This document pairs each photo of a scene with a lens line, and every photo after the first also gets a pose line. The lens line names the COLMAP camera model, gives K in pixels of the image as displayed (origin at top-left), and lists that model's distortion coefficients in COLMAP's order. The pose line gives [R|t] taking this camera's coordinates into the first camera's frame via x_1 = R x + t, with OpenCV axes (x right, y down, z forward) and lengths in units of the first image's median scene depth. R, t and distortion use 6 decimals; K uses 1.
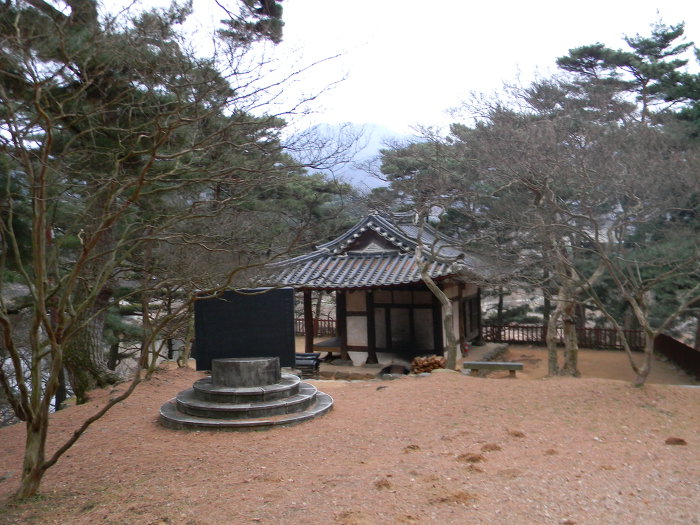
lens RADIAL K [[733.8, 0, 350.0], [0, 733.8, 262.5], [0, 0, 1]] dist [0.001972, -0.000017]
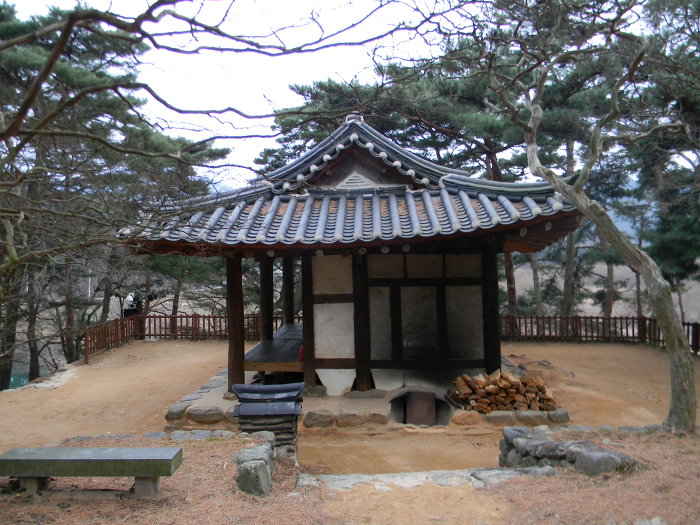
lens RADIAL K [[566.3, 0, 350.0], [0, 566.3, 262.5], [0, 0, 1]] dist [0.002925, -0.001139]
pose [[0.949132, 0.002976, 0.314866, -0.111188], [0.003352, 0.999803, -0.019555, 0.051438], [-0.314862, 0.019615, 0.948935, 0.601045]]
